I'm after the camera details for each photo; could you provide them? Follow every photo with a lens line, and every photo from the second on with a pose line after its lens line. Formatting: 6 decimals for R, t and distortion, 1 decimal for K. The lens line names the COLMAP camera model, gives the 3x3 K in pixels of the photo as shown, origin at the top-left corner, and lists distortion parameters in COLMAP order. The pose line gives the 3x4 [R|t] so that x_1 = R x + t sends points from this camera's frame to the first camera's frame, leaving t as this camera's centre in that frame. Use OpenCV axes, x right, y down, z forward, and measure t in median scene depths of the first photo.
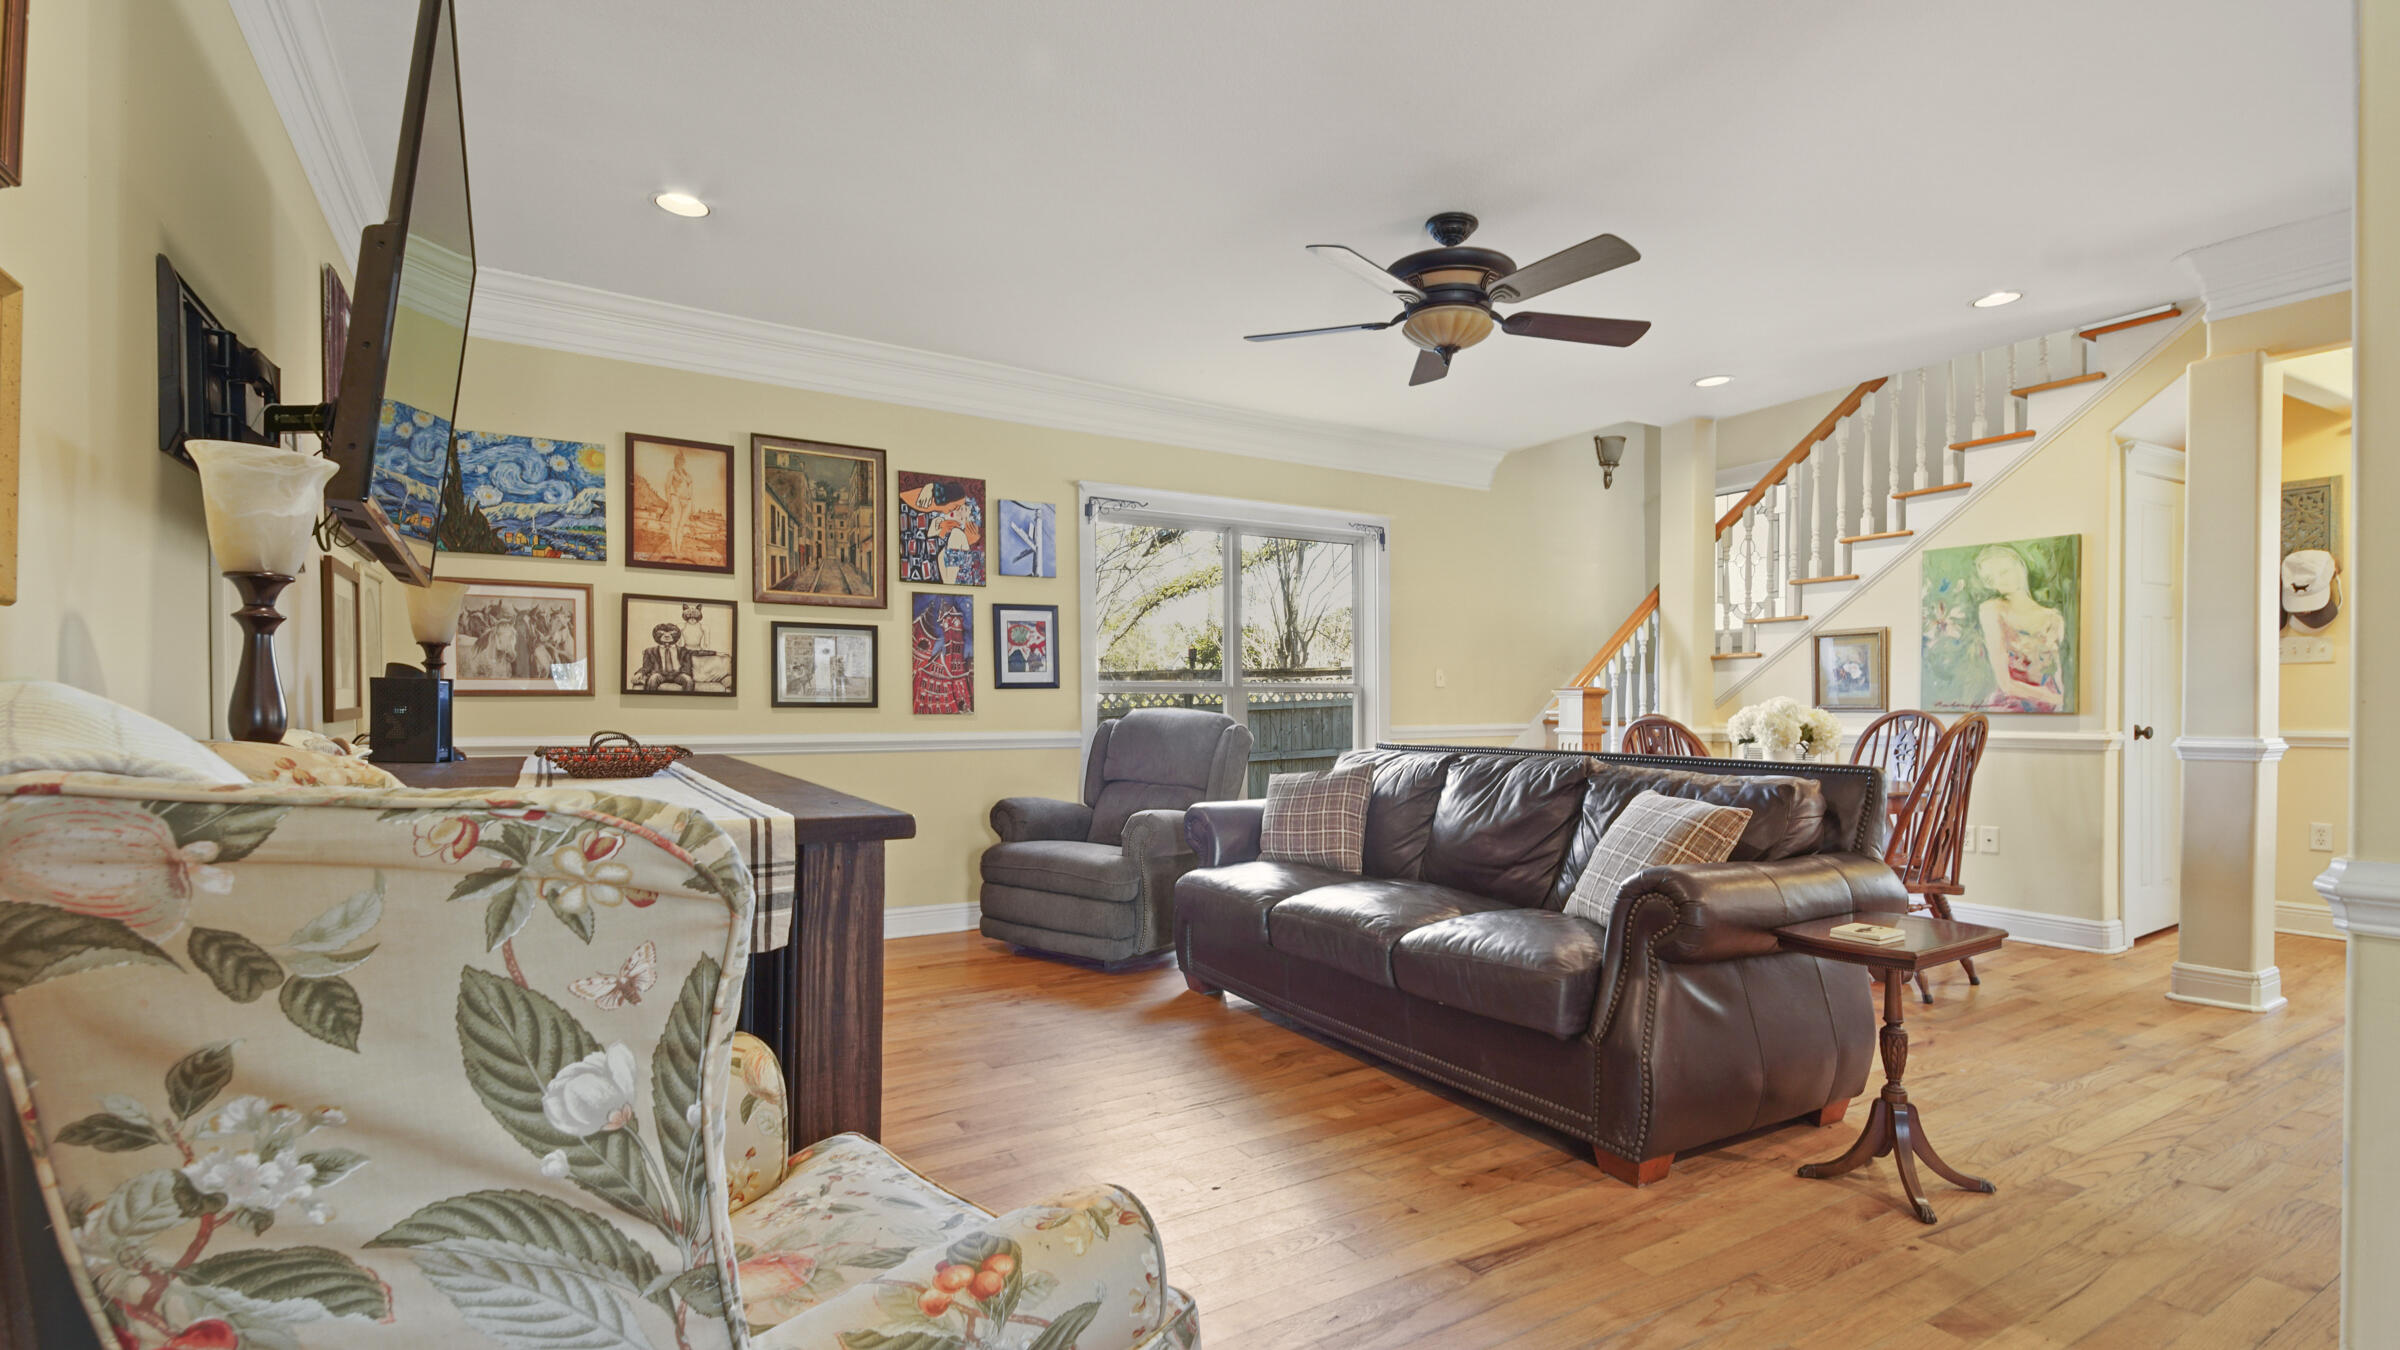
lens RADIAL K [[1096.0, 0, 1204.5], [0, 1096.0, 719.7], [0, 0, 1]] dist [0.046121, -0.023504]
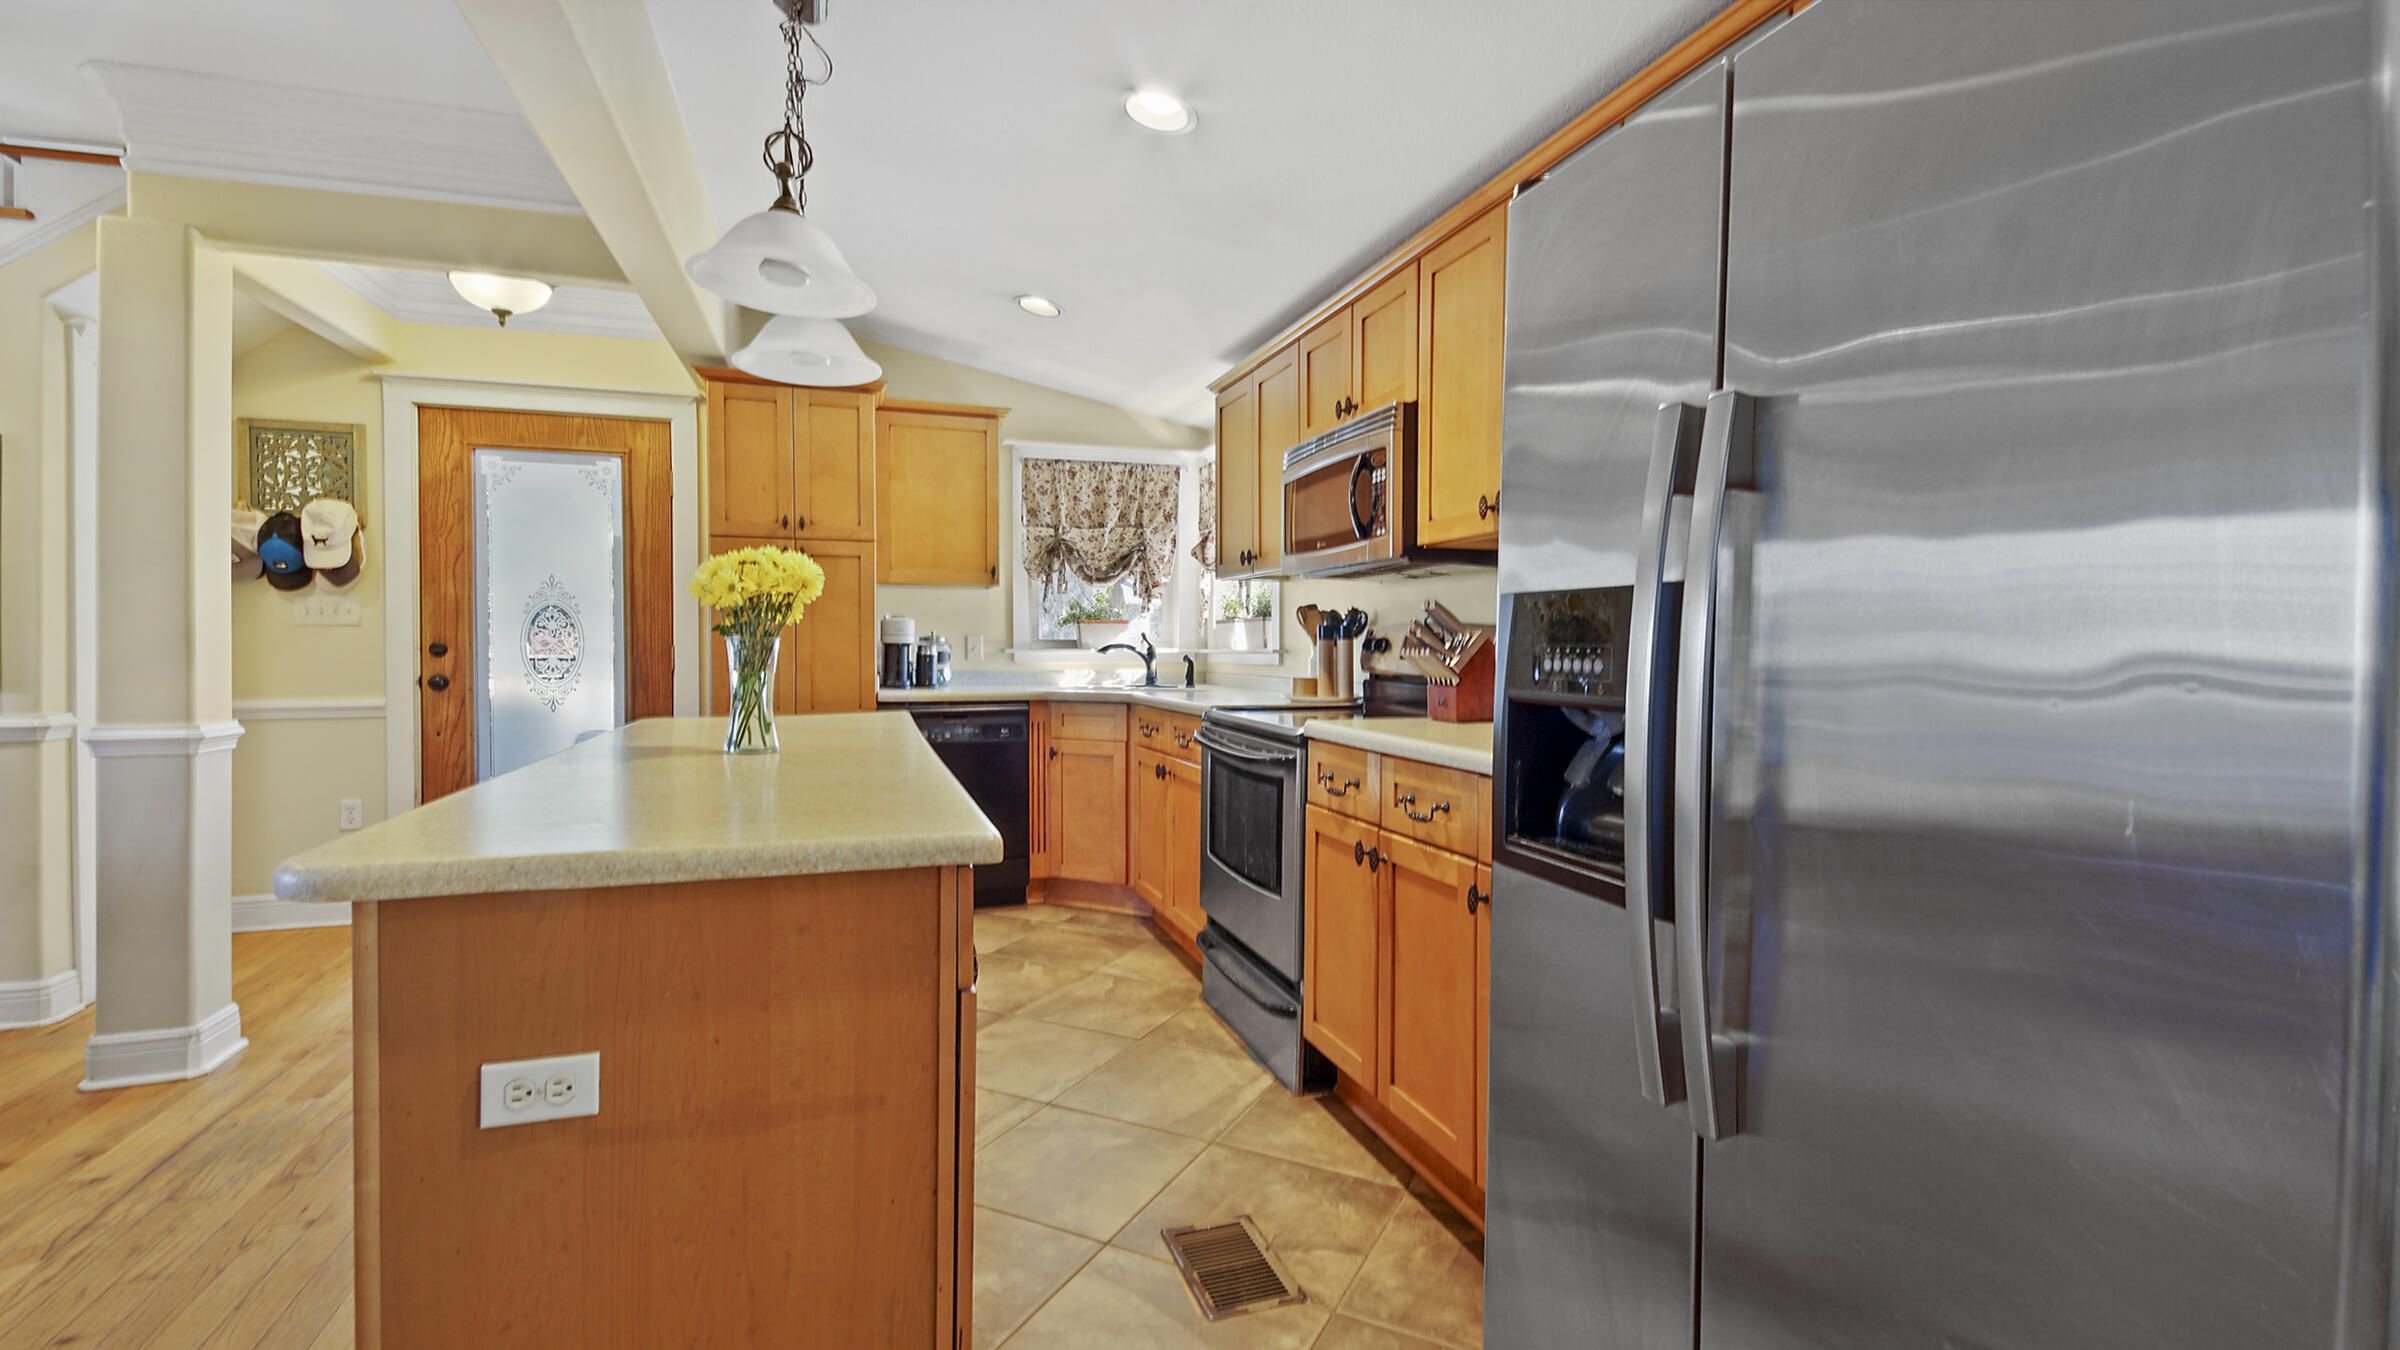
lens RADIAL K [[1056.3, 0, 1251.2], [0, 1056.3, 650.6], [0, 0, 1]] dist [0.001242, -0.000125]
pose [[0.186356, 0.000310, 0.982482, 0.340851], [0.011305, 0.999933, -0.002460, -0.023539], [-0.982417, 0.011566, 0.186340, 0.135629]]
